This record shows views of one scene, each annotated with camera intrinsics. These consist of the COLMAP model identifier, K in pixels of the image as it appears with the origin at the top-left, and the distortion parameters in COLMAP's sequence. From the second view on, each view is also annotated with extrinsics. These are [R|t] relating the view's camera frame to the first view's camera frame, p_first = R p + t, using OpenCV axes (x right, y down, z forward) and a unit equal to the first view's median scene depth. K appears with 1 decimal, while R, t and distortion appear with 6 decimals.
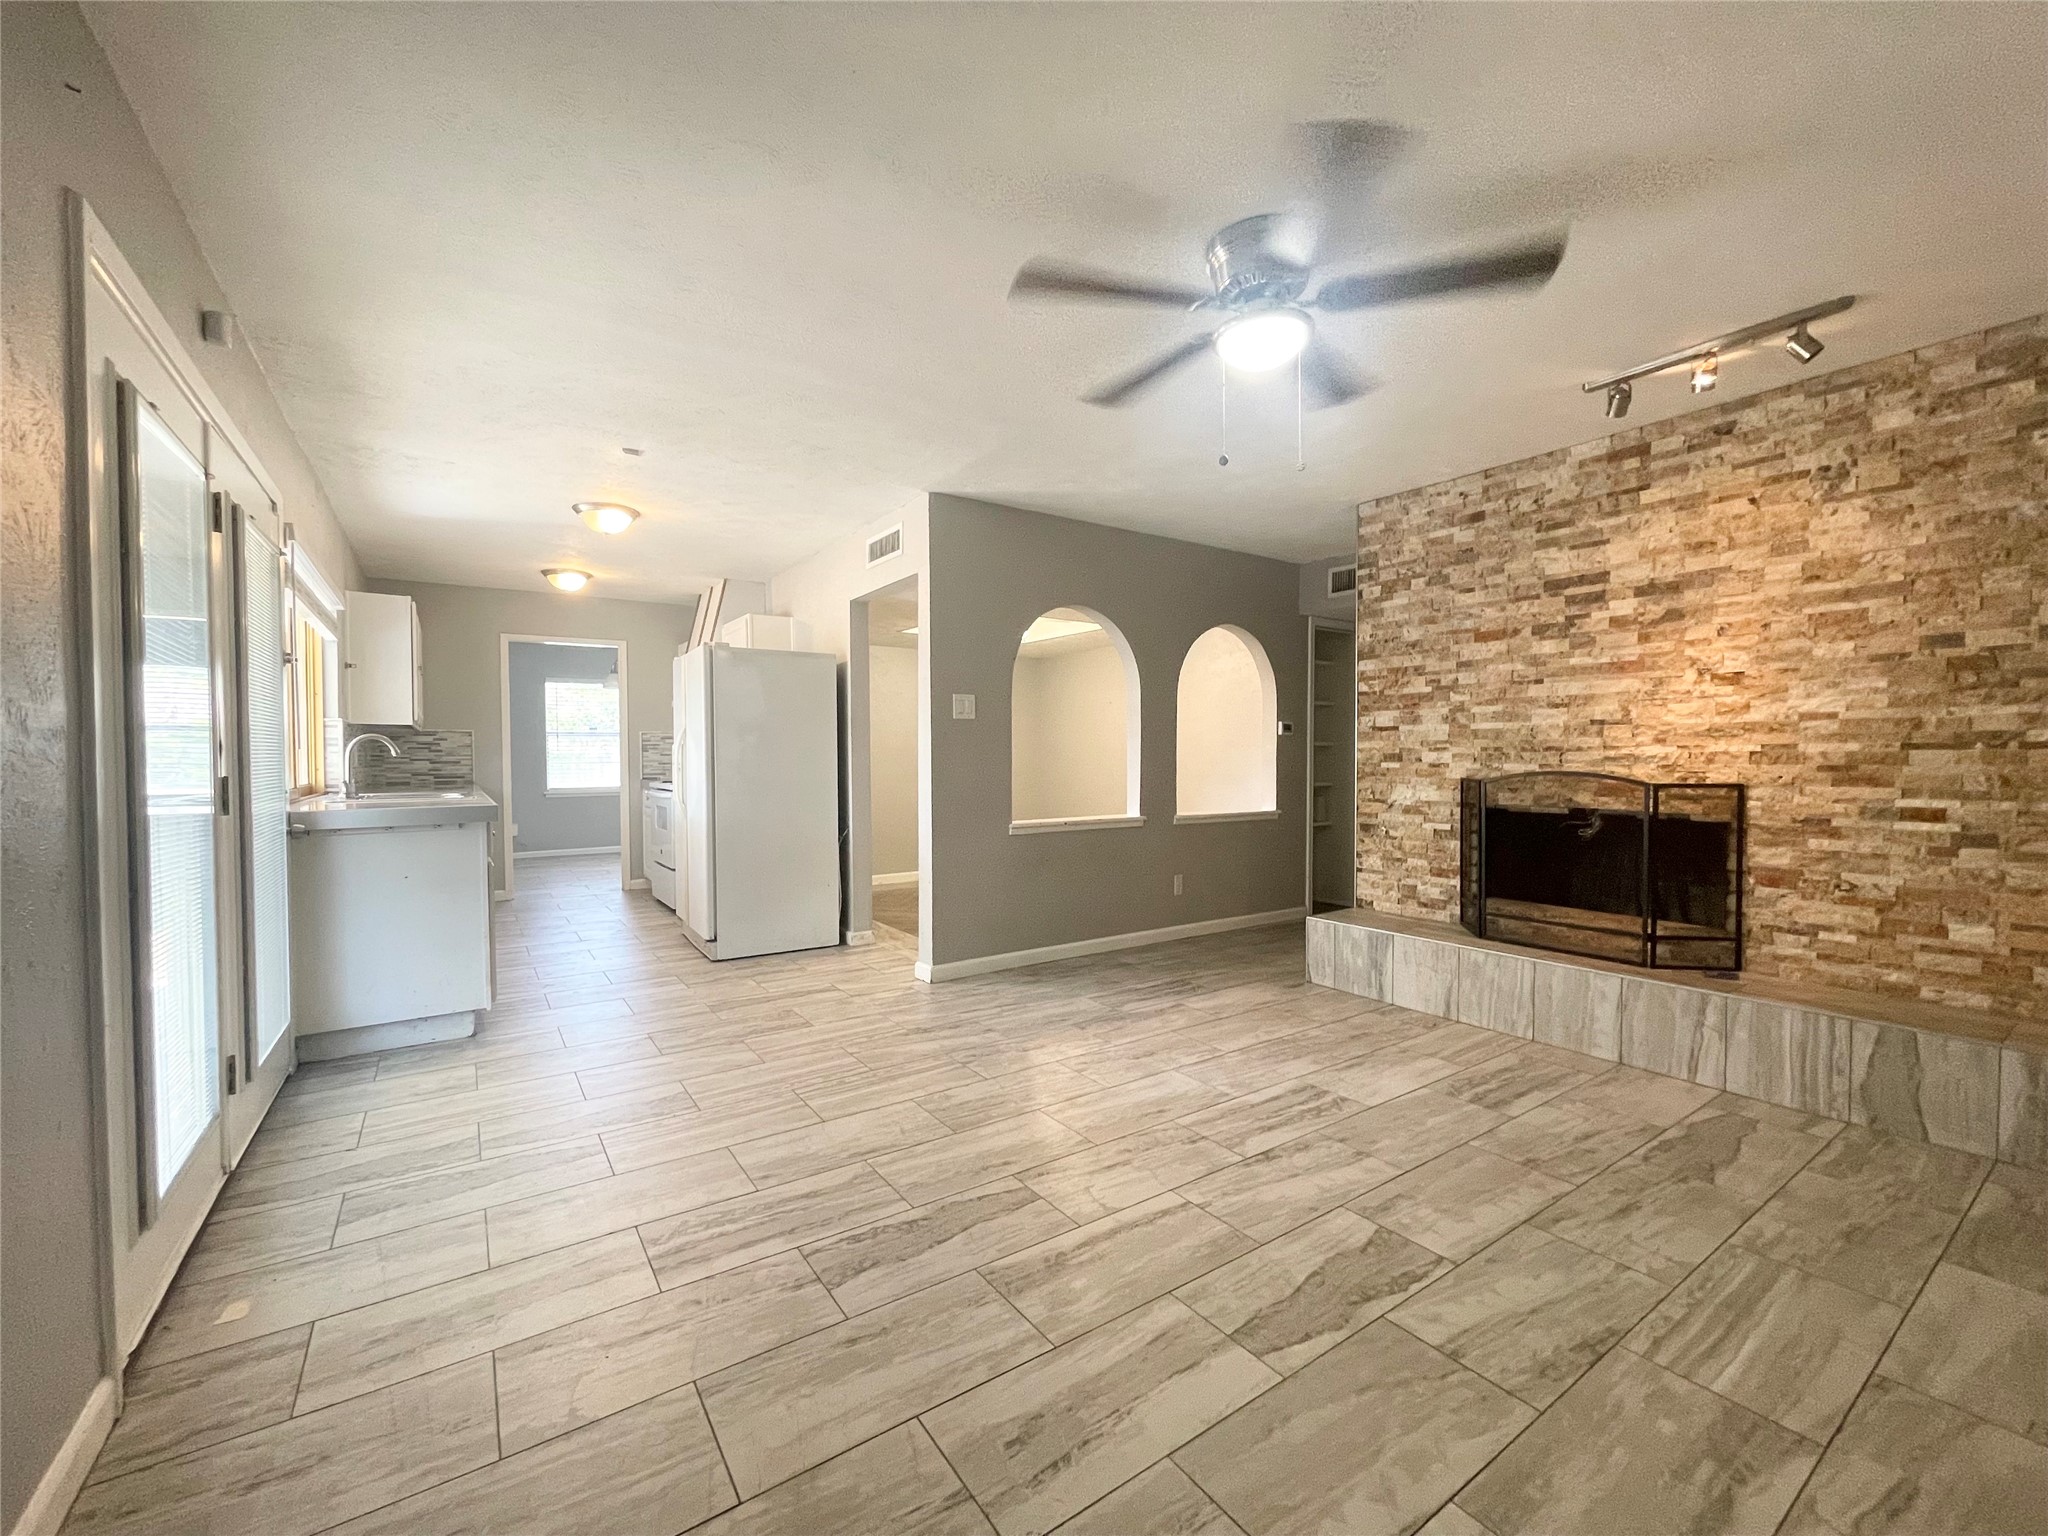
lens RADIAL K [[831.9, 0, 1014.0], [0, 831.9, 768.3], [0, 0, 1]] dist [0.001175, -0.000223]
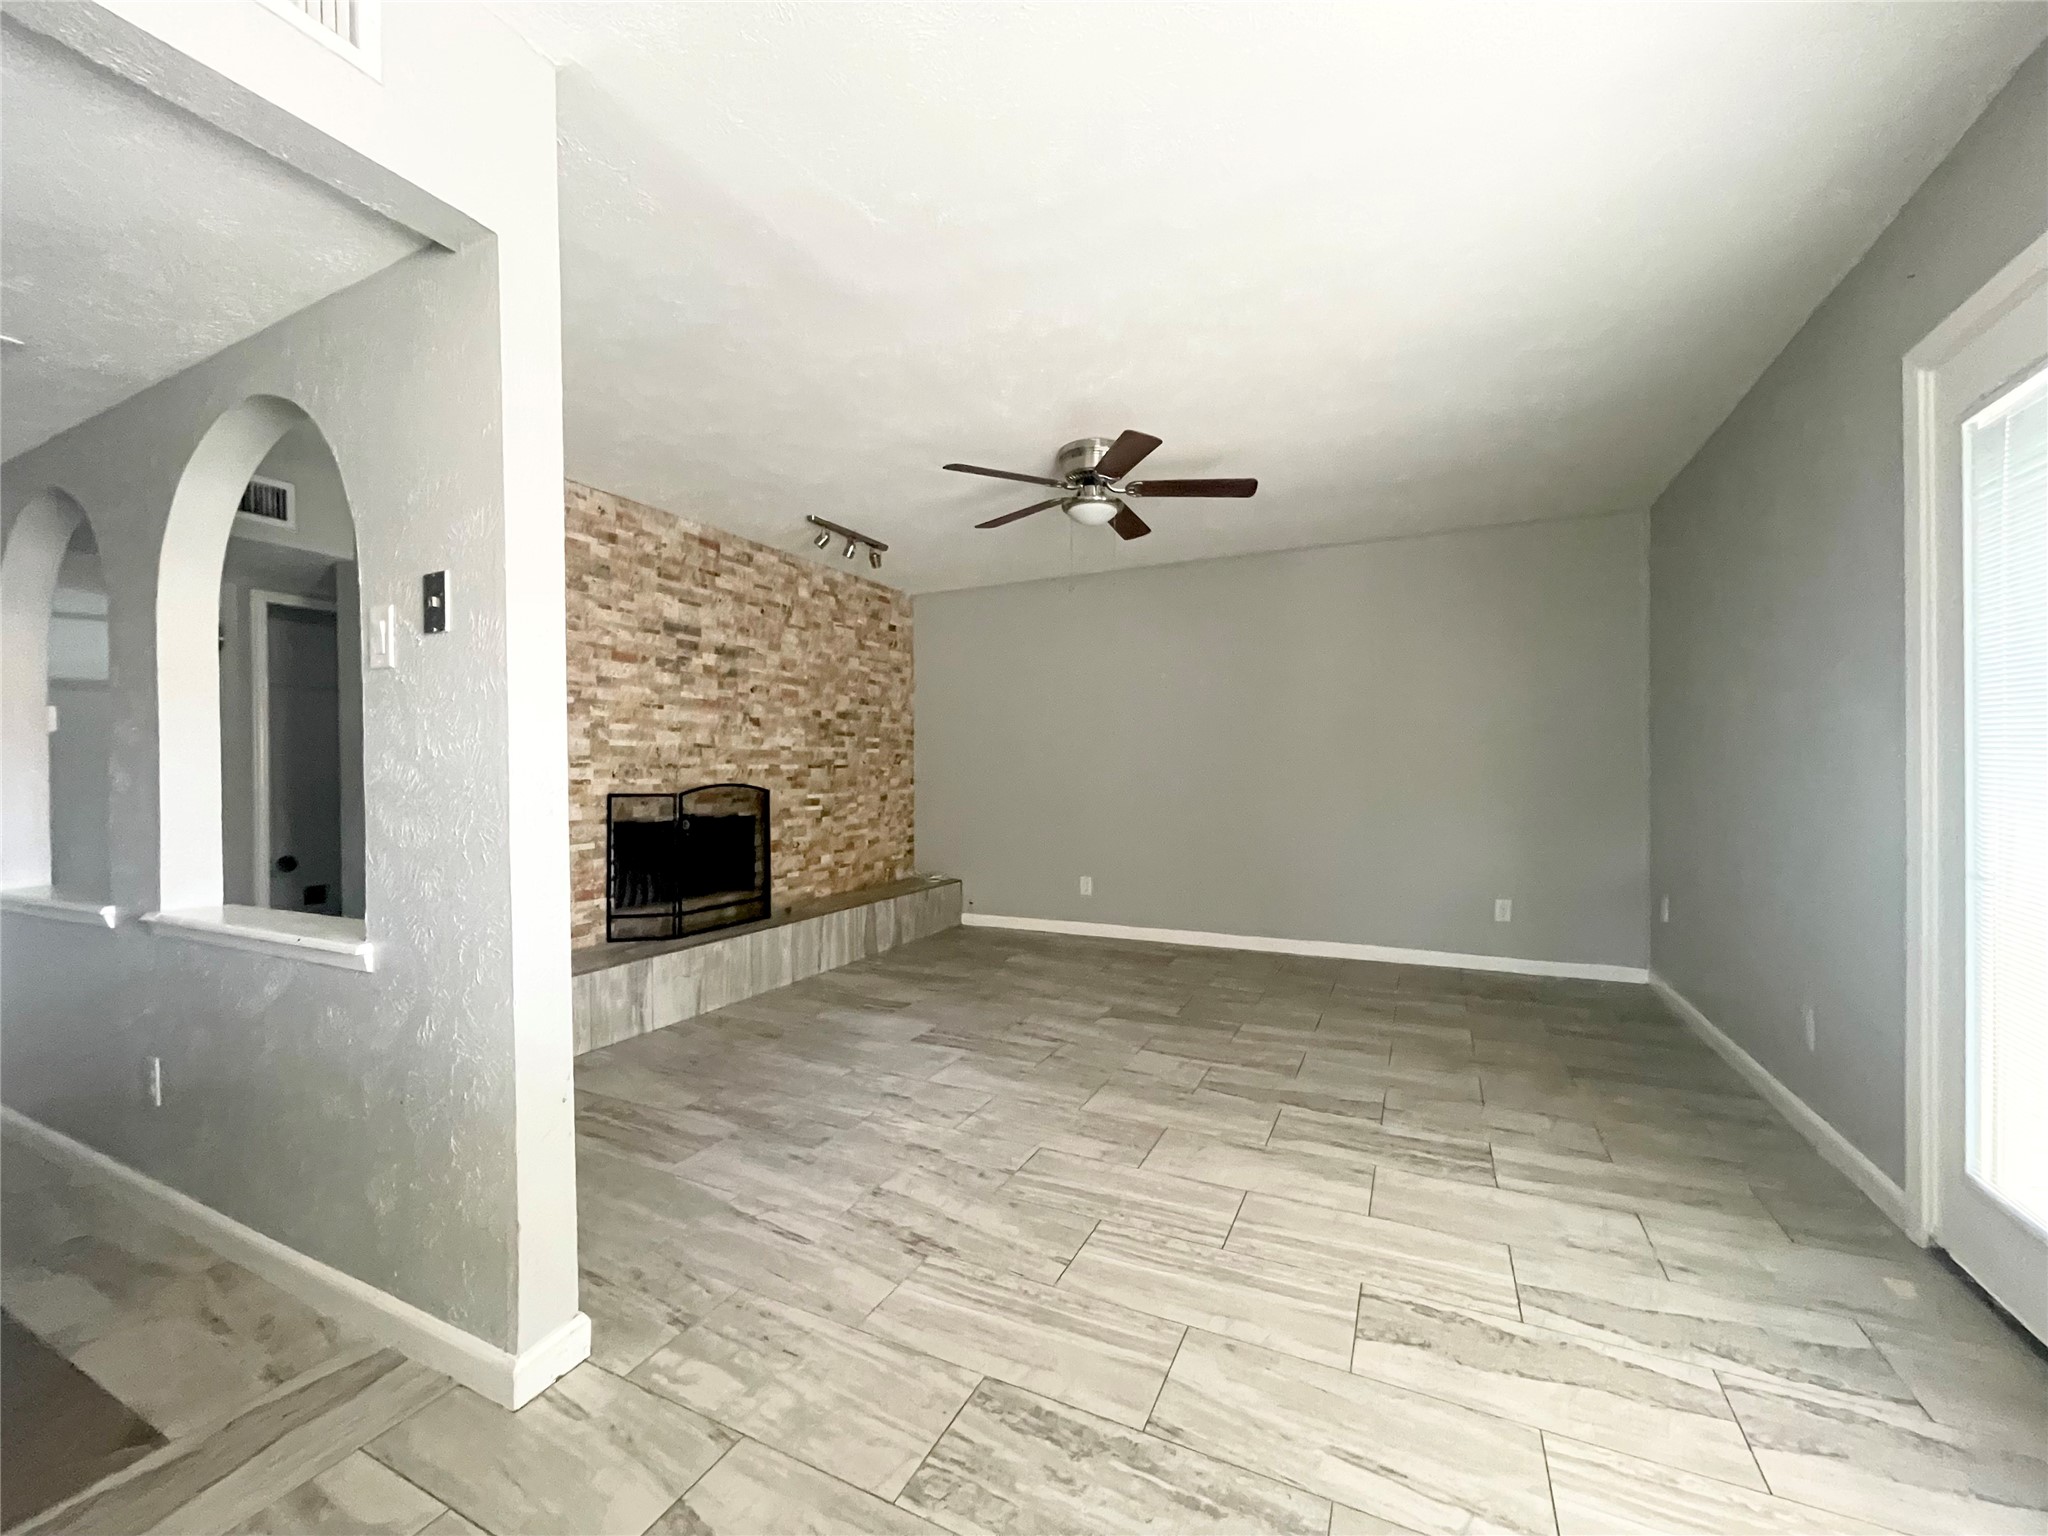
lens RADIAL K [[831.9, 0, 1009.9], [0, 831.9, 774.9], [0, 0, 1]] dist [0.001175, -0.000223]
pose [[-0.492340, 0.003051, 0.870397, -0.671489], [0.021372, 0.999735, 0.008585, -0.011595], [-0.870140, 0.022829, -0.492275, 1.278366]]
